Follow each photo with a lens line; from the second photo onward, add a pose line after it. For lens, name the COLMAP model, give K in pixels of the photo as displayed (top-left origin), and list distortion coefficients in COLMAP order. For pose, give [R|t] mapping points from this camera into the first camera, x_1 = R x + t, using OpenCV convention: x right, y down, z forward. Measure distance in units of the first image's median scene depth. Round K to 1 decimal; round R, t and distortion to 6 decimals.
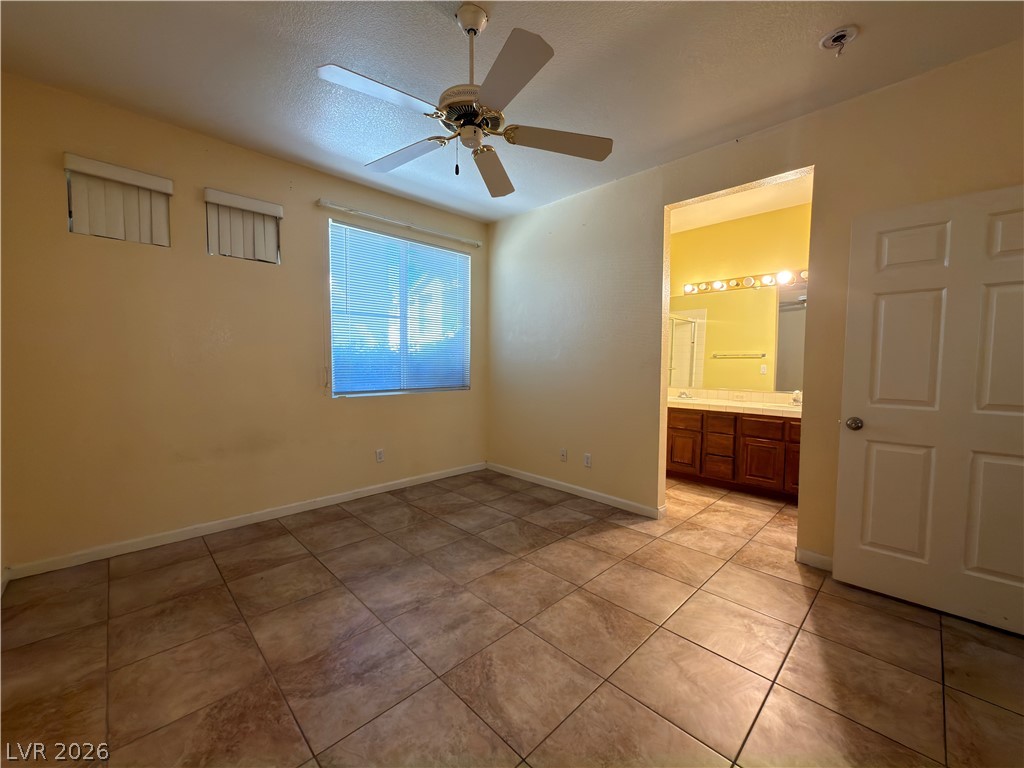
lens RADIAL K [[408.9, 0, 510.6], [0, 408.9, 386.0], [0, 0, 1]] dist [0.001197, -0.000163]
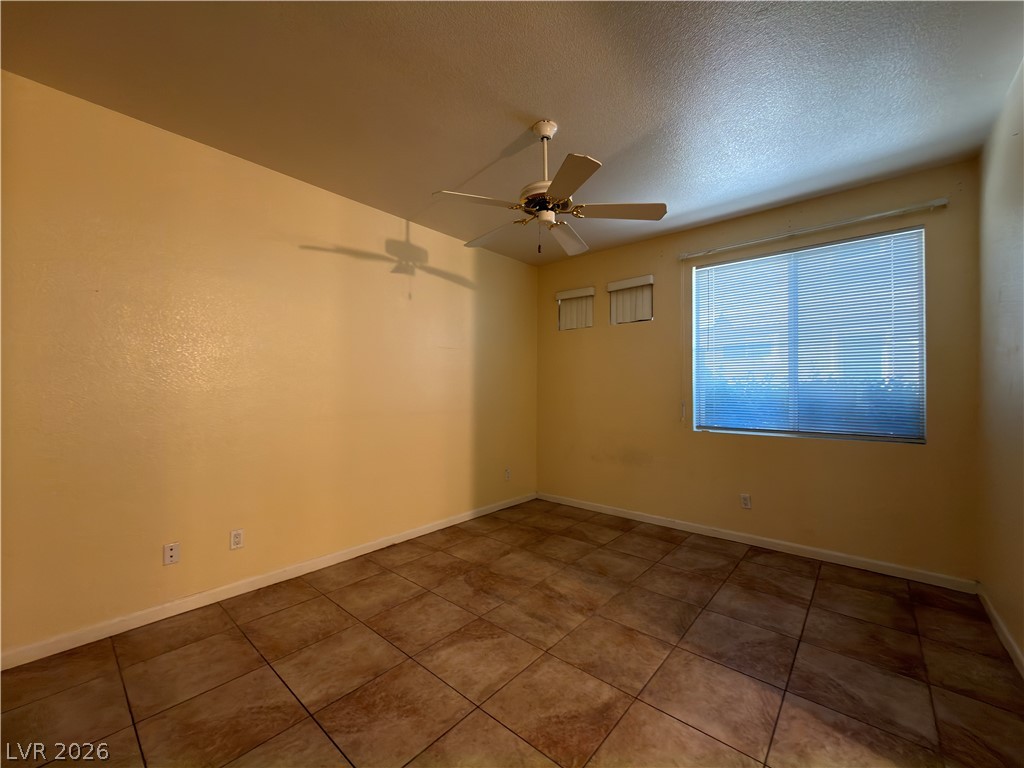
lens RADIAL K [[408.9, 0, 514.9], [0, 408.9, 384.7], [0, 0, 1]] dist [0.001197, -0.000163]
pose [[0.082997, -0.023201, -0.996280, 0.830629], [-0.062644, 0.997630, -0.028451, -0.044212], [0.994579, 0.064773, 0.081347, 0.616752]]
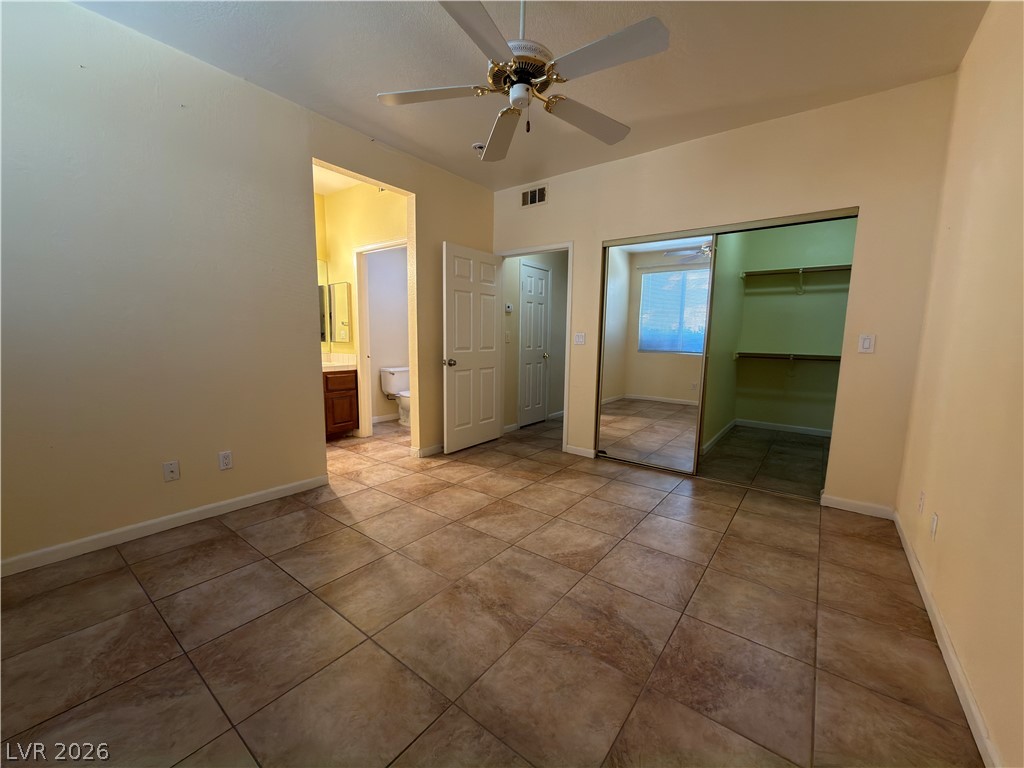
lens RADIAL K [[408.9, 0, 513.2], [0, 408.9, 384.9], [0, 0, 1]] dist [0.001197, -0.000163]
pose [[-0.143479, -0.128431, 0.981285, -0.854615], [0.045013, 0.989671, 0.136110, -0.036818], [-0.988629, 0.063700, -0.136215, 0.881487]]
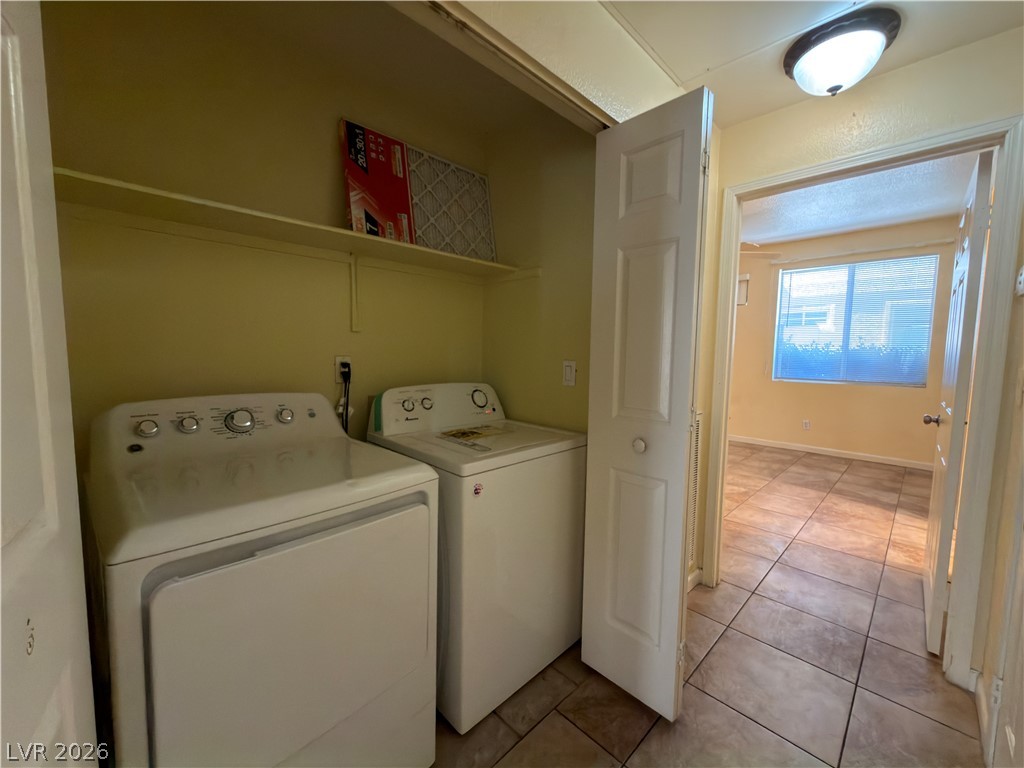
lens RADIAL K [[408.9, 0, 514.4], [0, 408.9, 383.0], [0, 0, 1]] dist [0.001197, -0.000163]
pose [[0.004043, 0.069421, -0.997579, 1.647288], [-0.077846, 0.994582, 0.068897, 0.010888], [0.996957, 0.077379, 0.009425, -0.045708]]
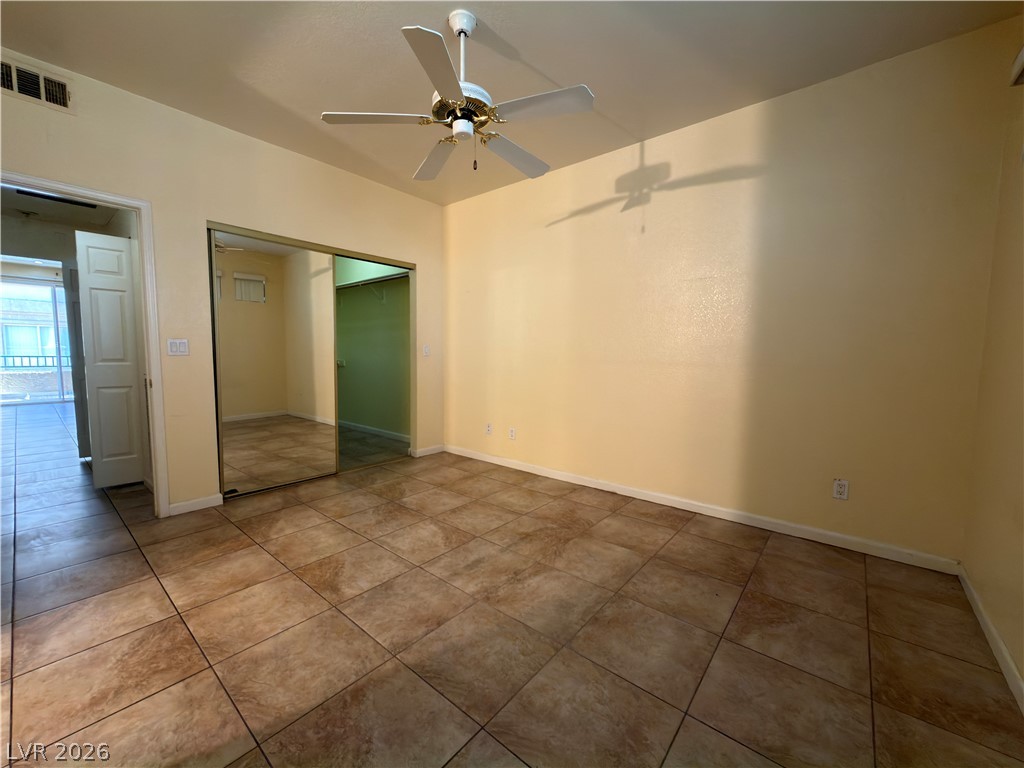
lens RADIAL K [[408.9, 0, 511.4], [0, 408.9, 386.8], [0, 0, 1]] dist [0.001197, -0.000163]
pose [[-0.994639, -0.009161, -0.103004, -0.086923], [-0.024084, 0.989200, 0.144577, -0.064456], [0.100567, 0.146283, -0.984118, 1.614291]]
